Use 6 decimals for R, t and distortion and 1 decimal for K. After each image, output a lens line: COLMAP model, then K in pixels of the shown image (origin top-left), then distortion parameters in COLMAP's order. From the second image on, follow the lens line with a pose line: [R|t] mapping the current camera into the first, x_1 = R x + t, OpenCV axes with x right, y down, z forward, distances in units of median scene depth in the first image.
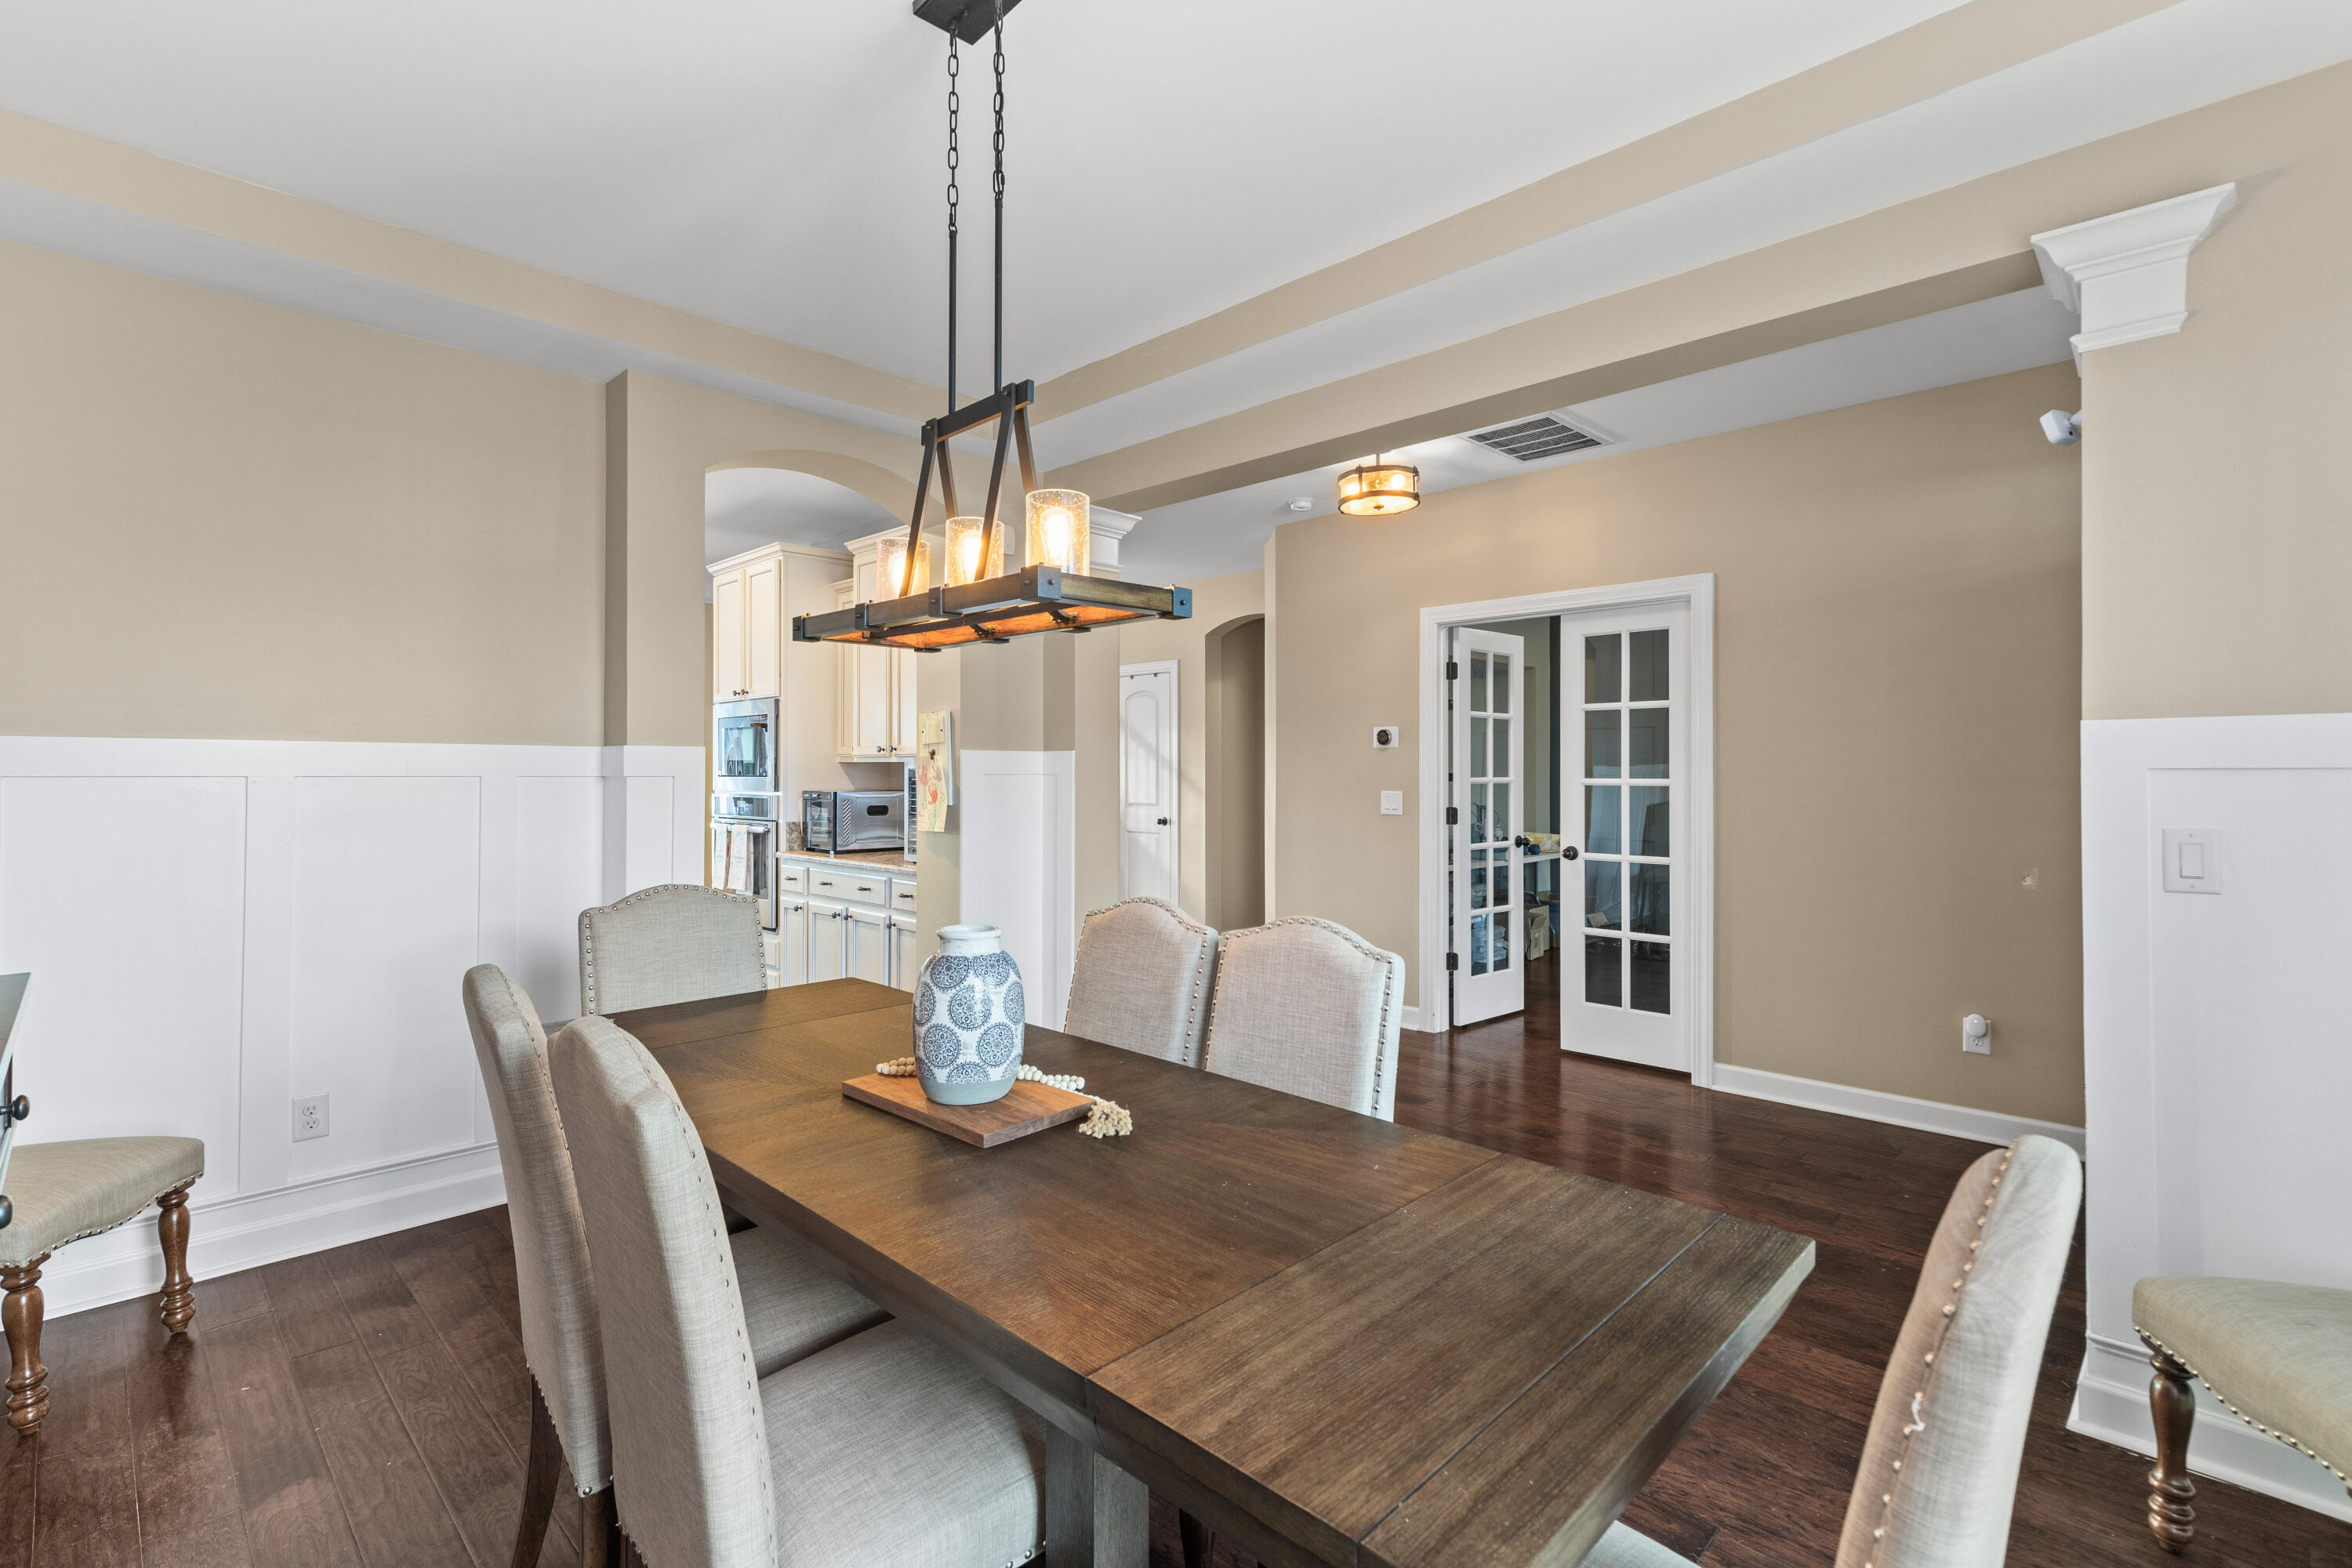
lens RADIAL K [[1082.6, 0, 1189.0], [0, 1082.6, 765.9], [0, 0, 1]] dist [-0.001432, -0.000445]
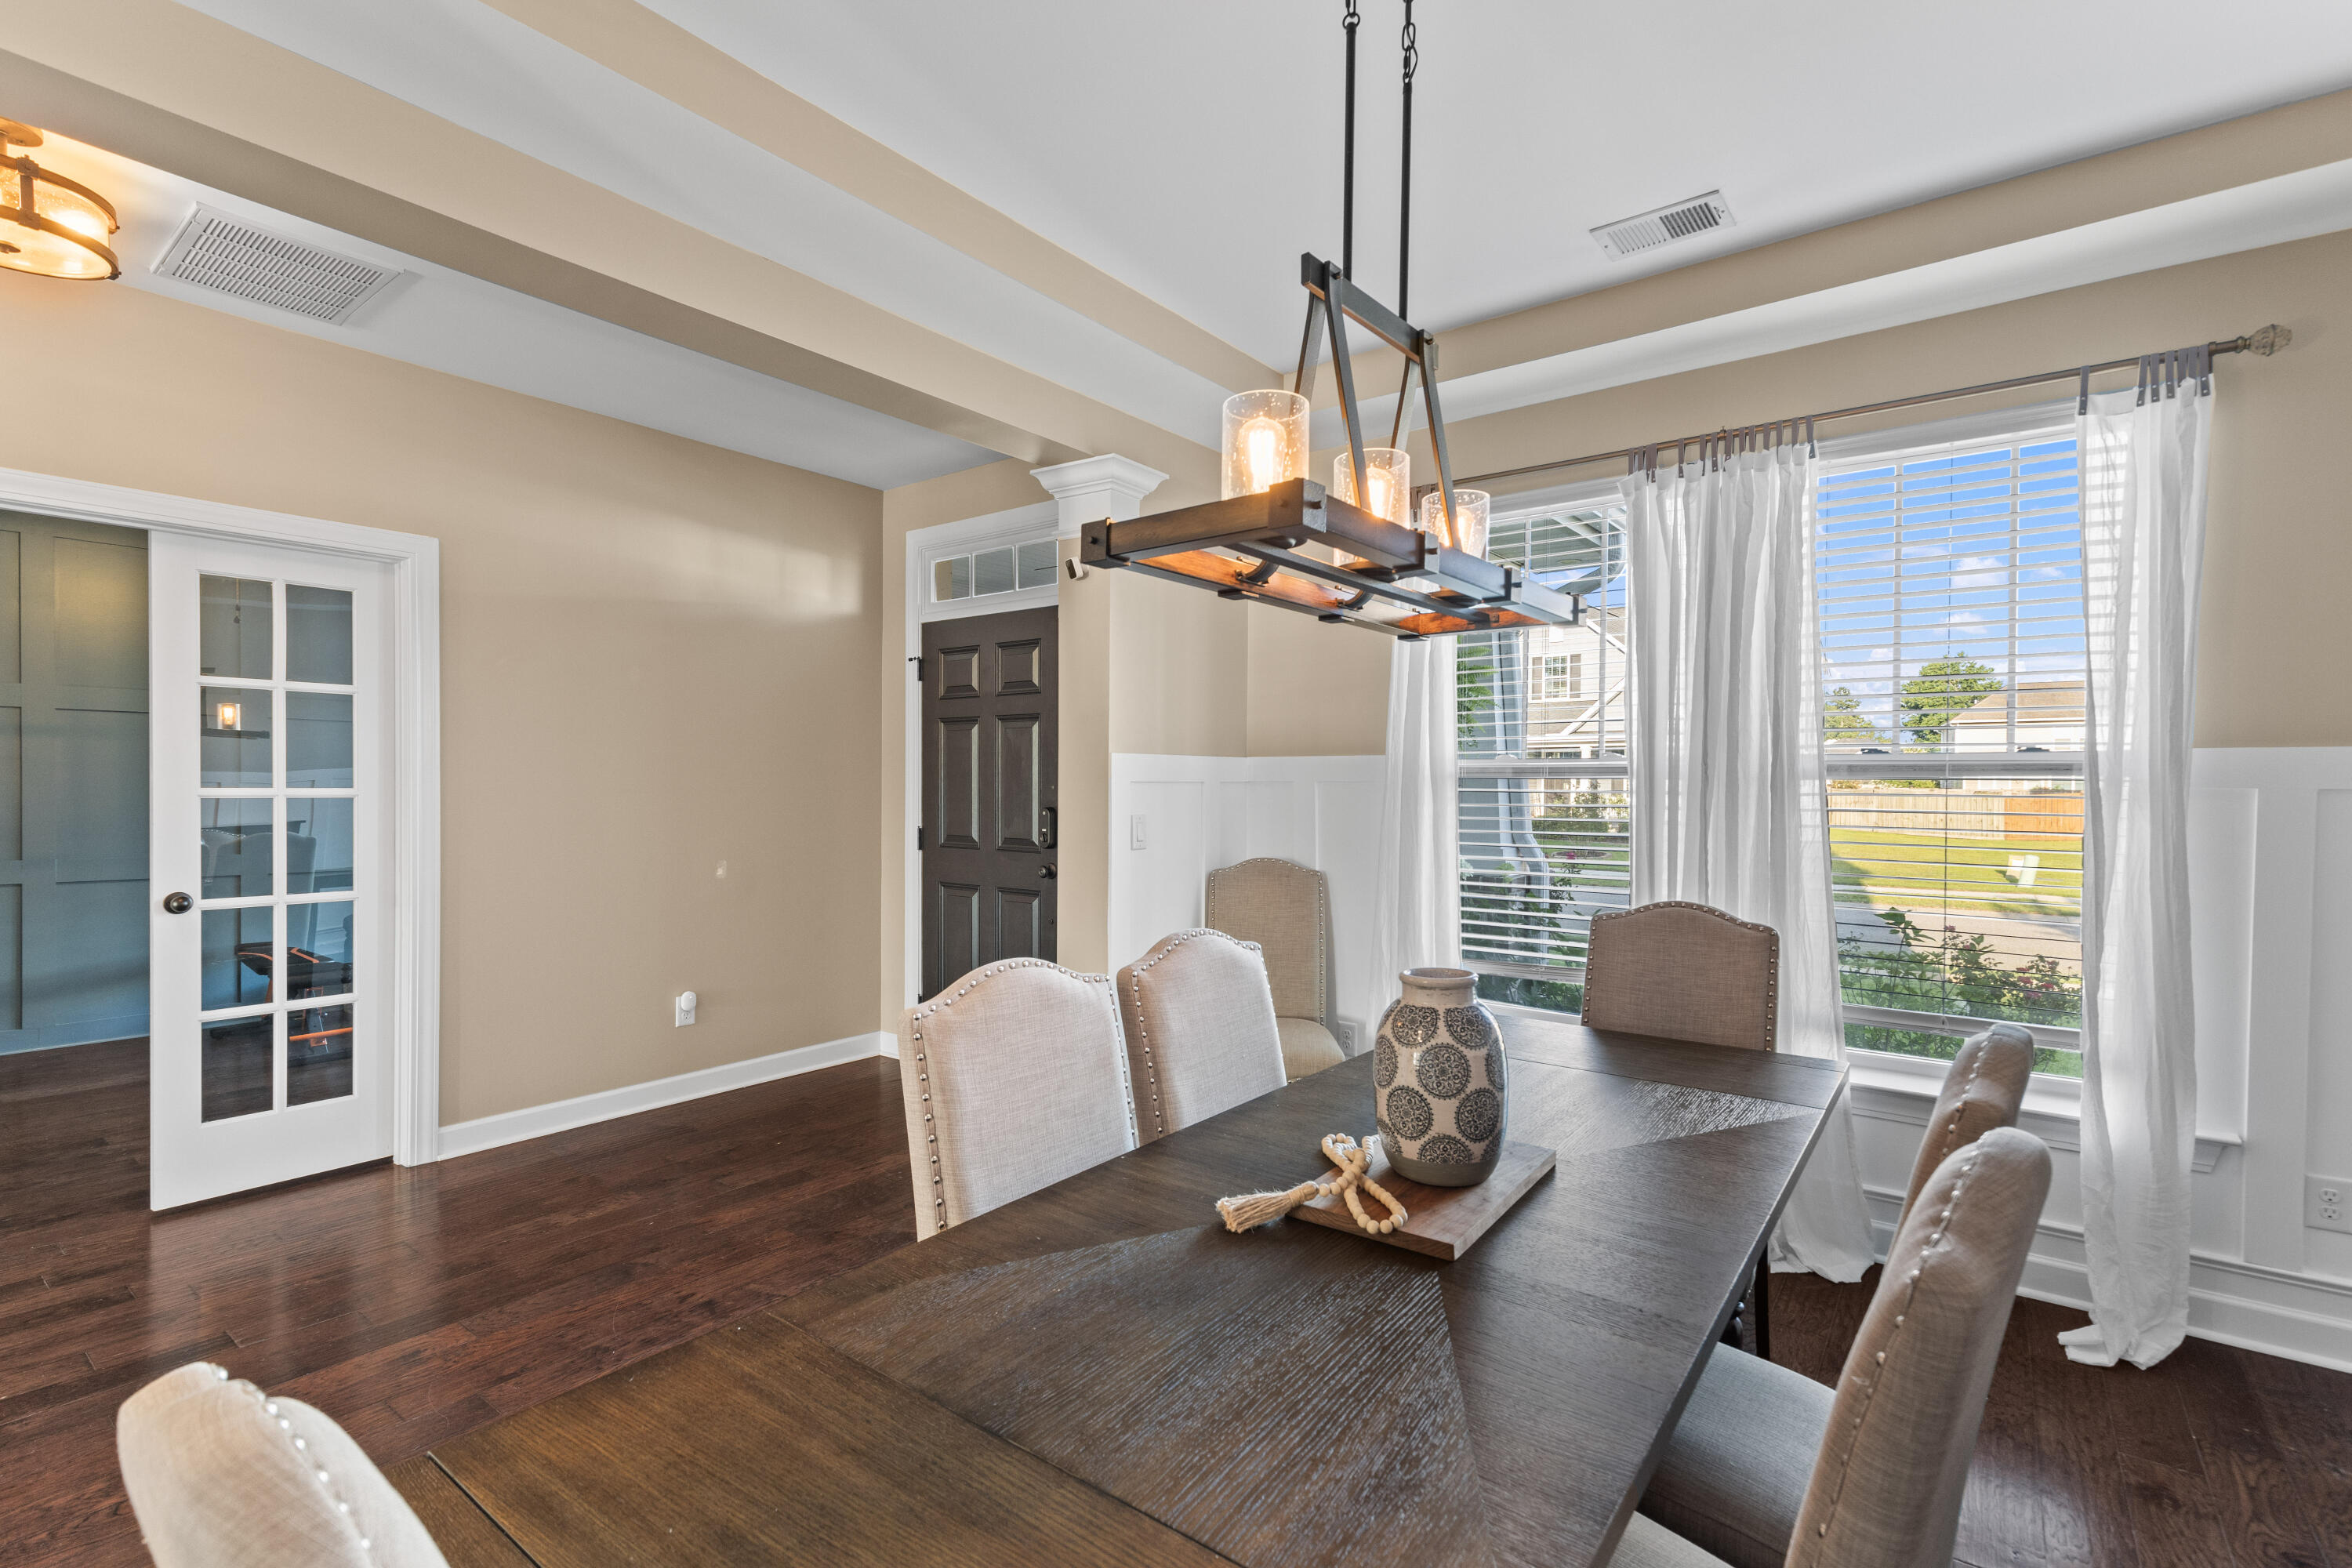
lens RADIAL K [[1082.6, 0, 1186.6], [0, 1082.6, 799.1], [0, 0, 1]] dist [-0.001432, -0.000445]
pose [[-0.150929, -0.012307, 0.988468, -0.394333], [-0.012894, 0.999862, 0.010480, 0.003995], [-0.988461, -0.011163, -0.151067, 0.523505]]
